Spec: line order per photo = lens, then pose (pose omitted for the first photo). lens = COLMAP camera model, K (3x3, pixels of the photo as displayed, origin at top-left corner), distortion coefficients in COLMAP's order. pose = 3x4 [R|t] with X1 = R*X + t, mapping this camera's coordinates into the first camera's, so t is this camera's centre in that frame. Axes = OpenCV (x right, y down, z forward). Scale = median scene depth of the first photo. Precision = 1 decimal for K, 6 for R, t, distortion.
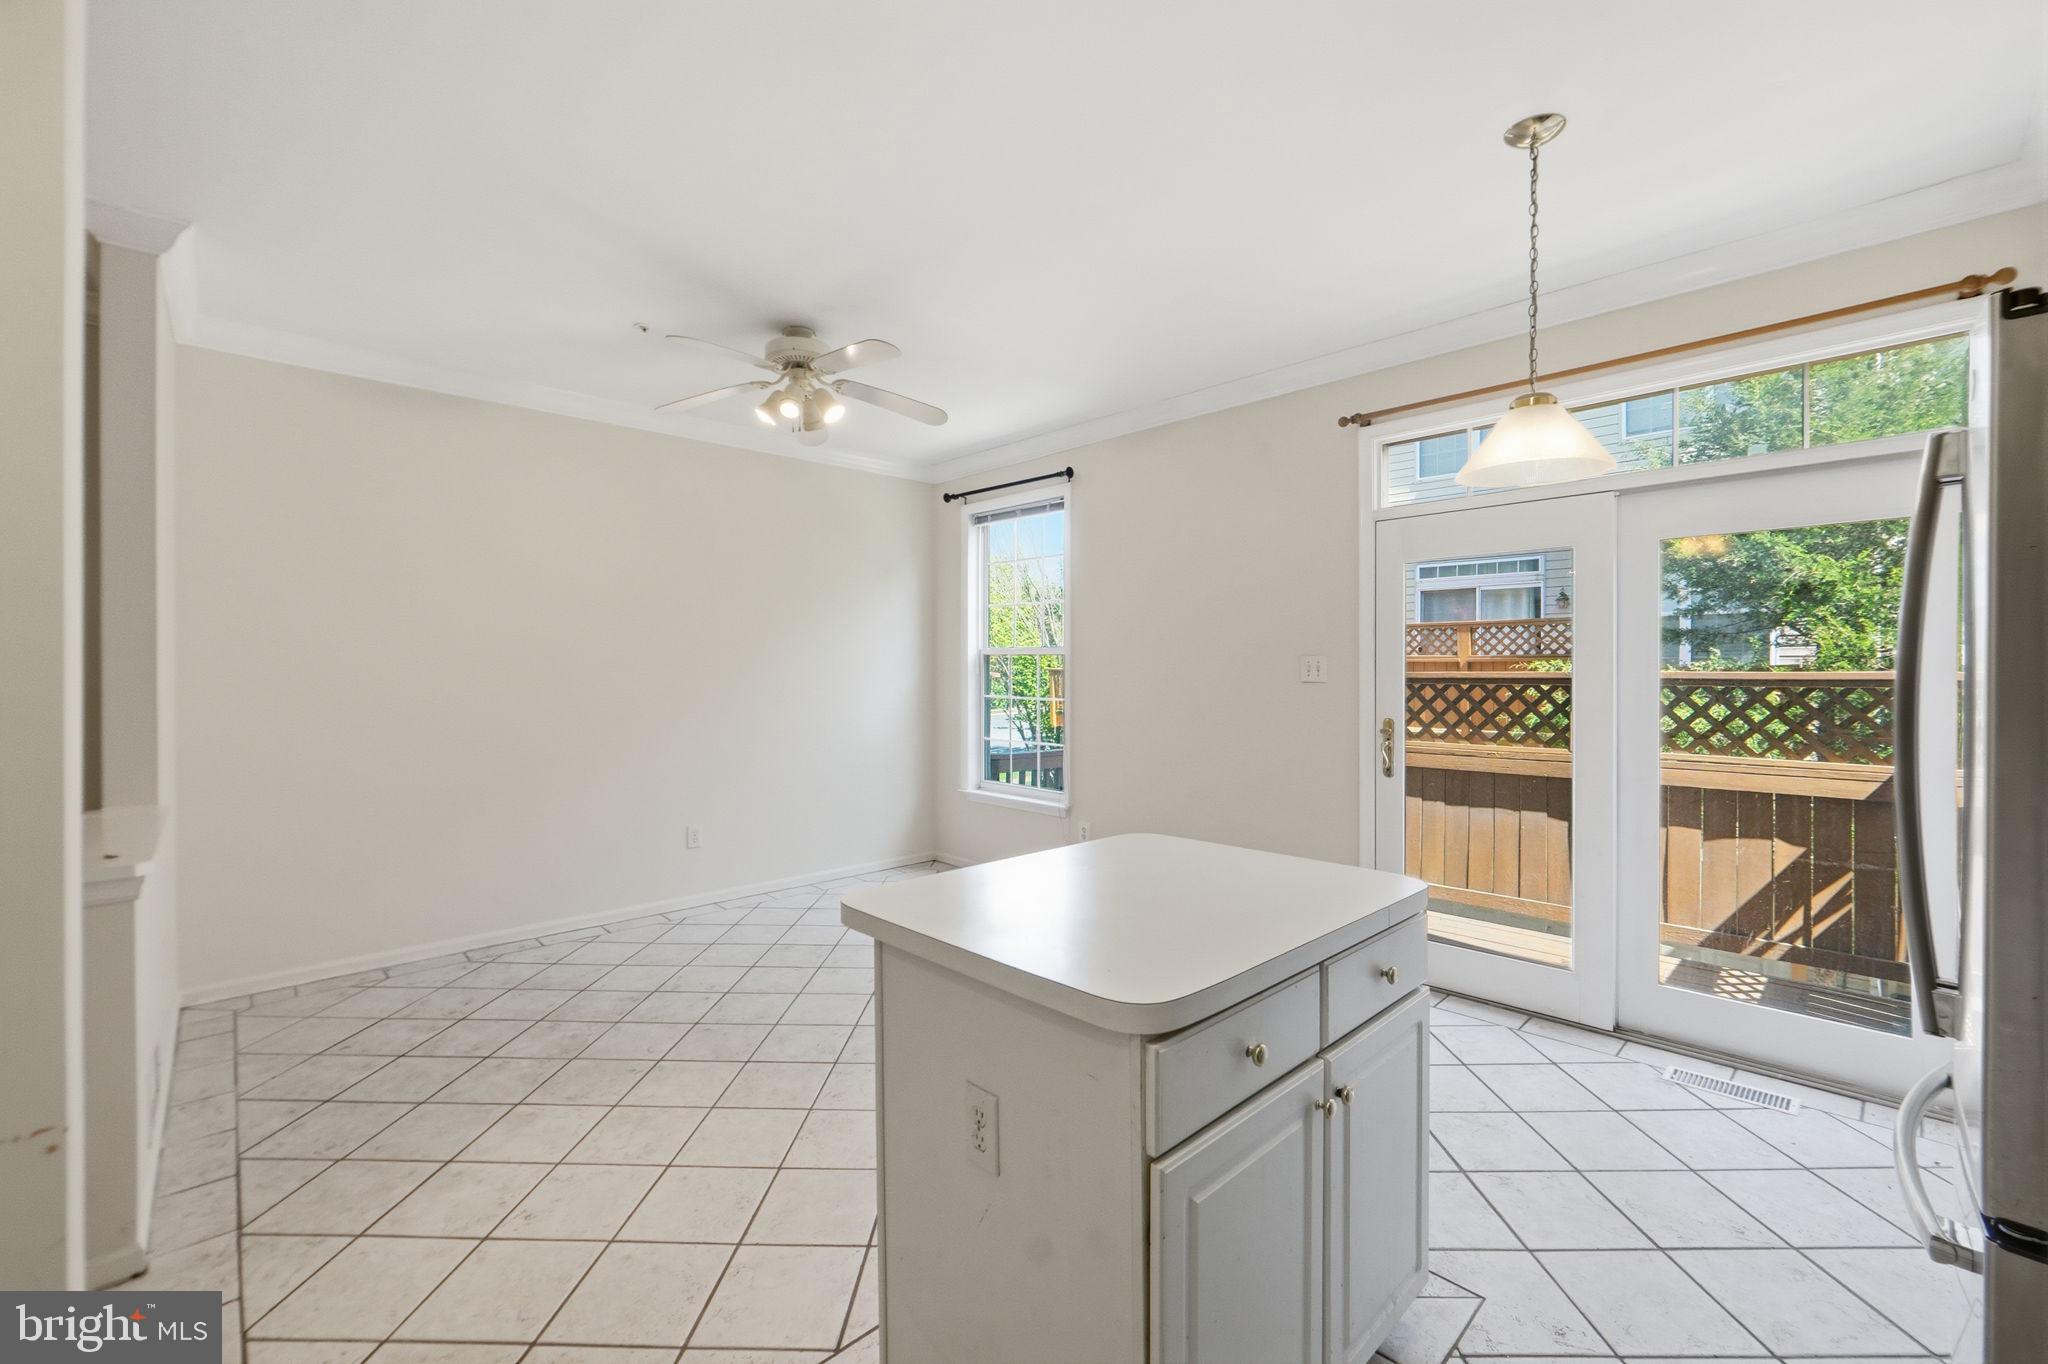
lens RADIAL K [[857.1, 0, 1024.0], [0, 857.1, 682.0], [0, 0, 1]] dist [-0.000416, 0.000011]
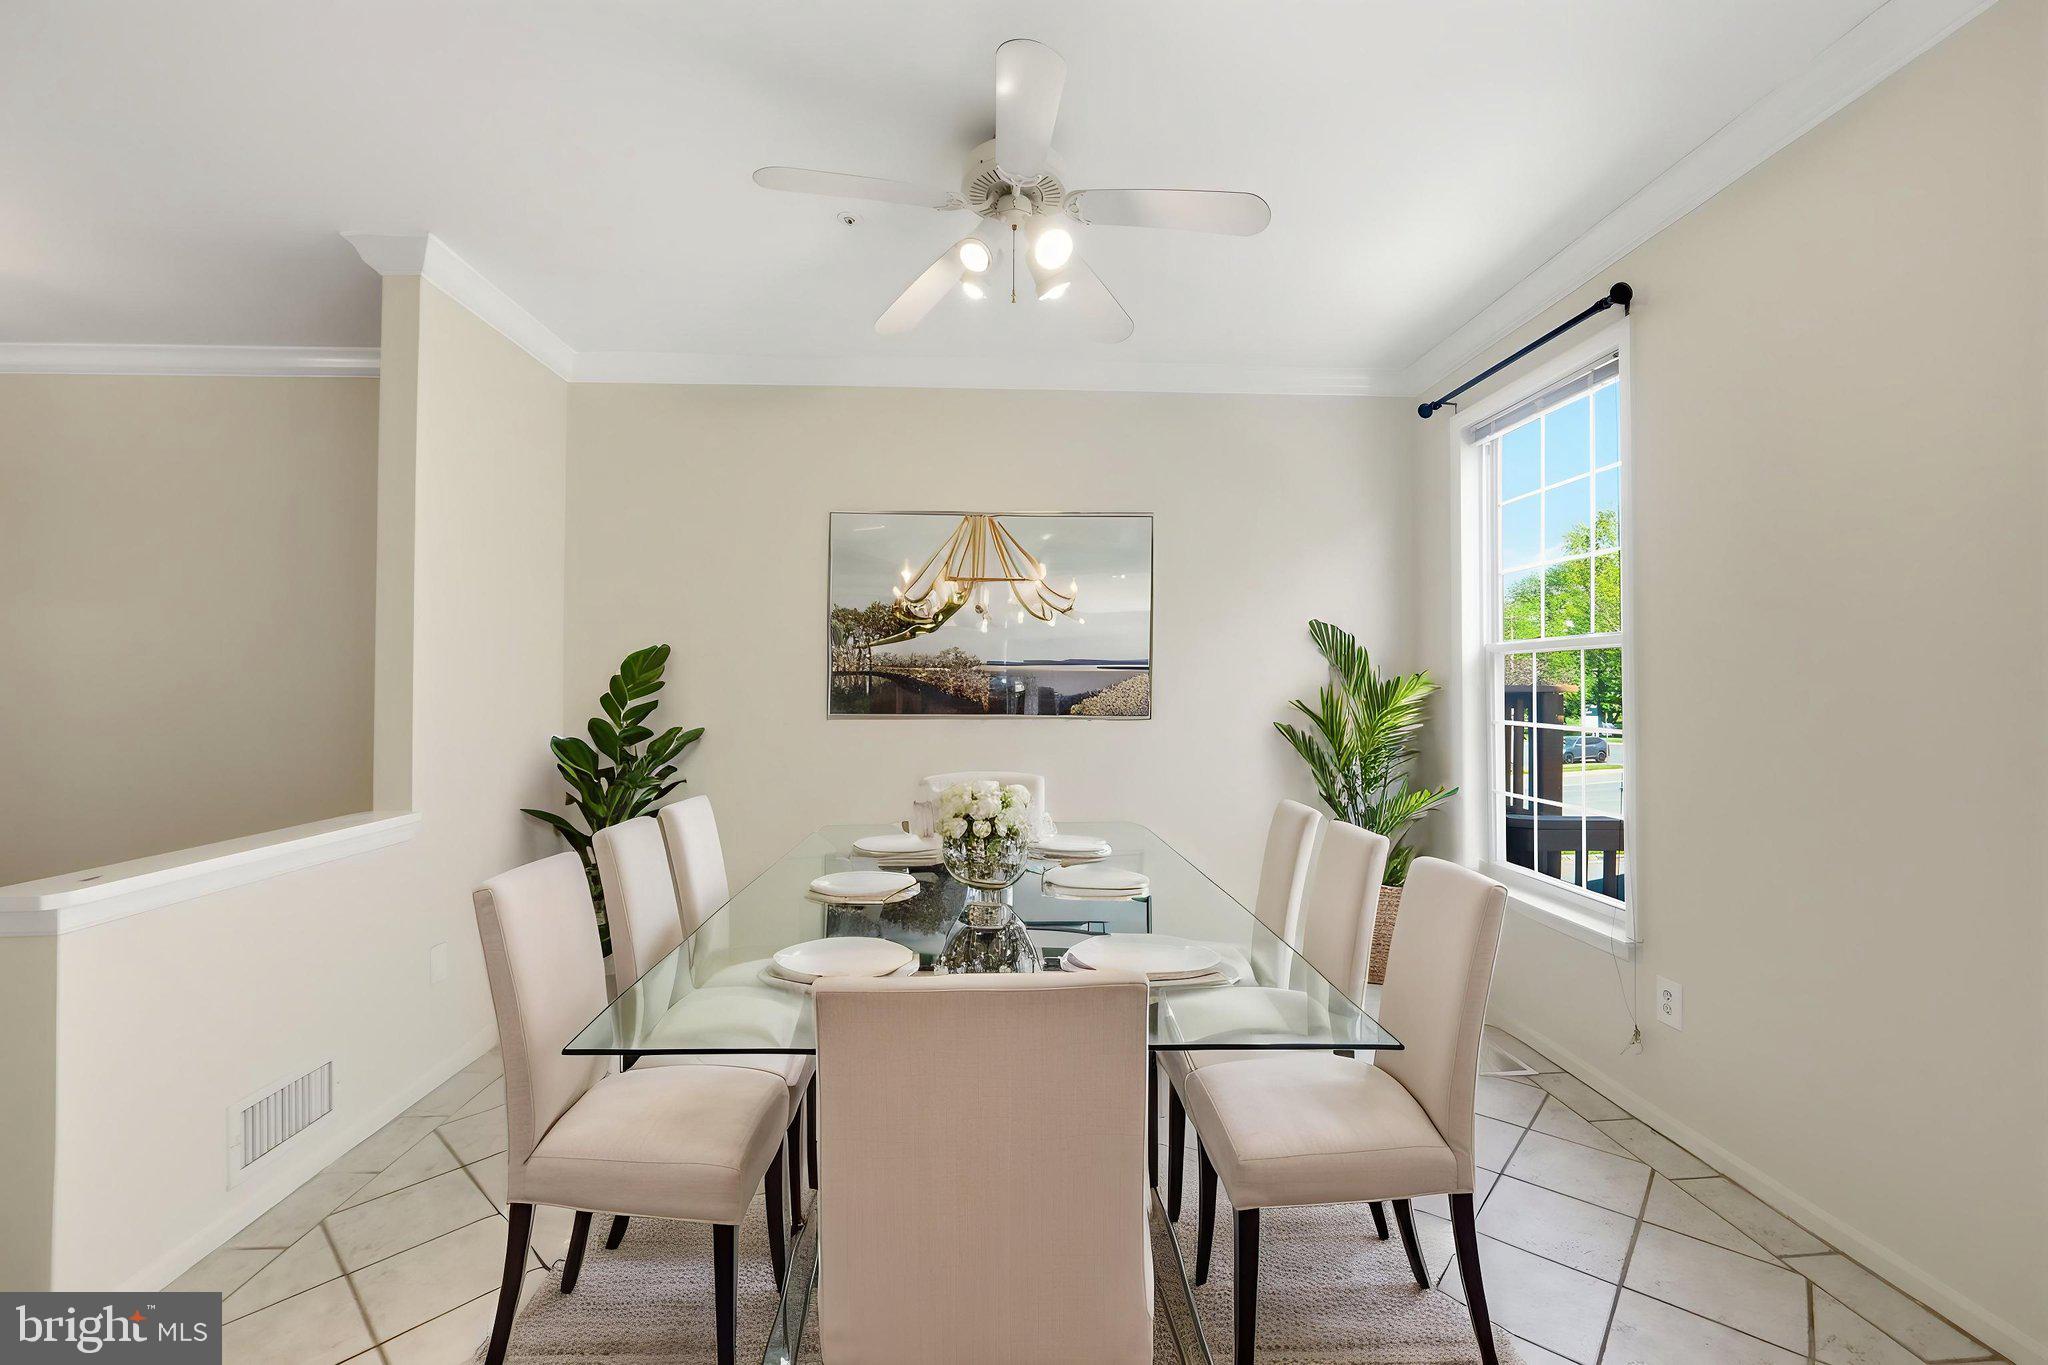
lens RADIAL K [[864.1, 0, 1024.0], [0, 864.1, 682.5], [0, 0, 1]] dist [-0.017760, 0.000081]
pose [[0.762129, -0.005765, -0.647399, 0.109235], [-0.008173, 0.999795, -0.018525, 0.000900], [0.647373, 0.019410, 0.761926, 0.378186]]
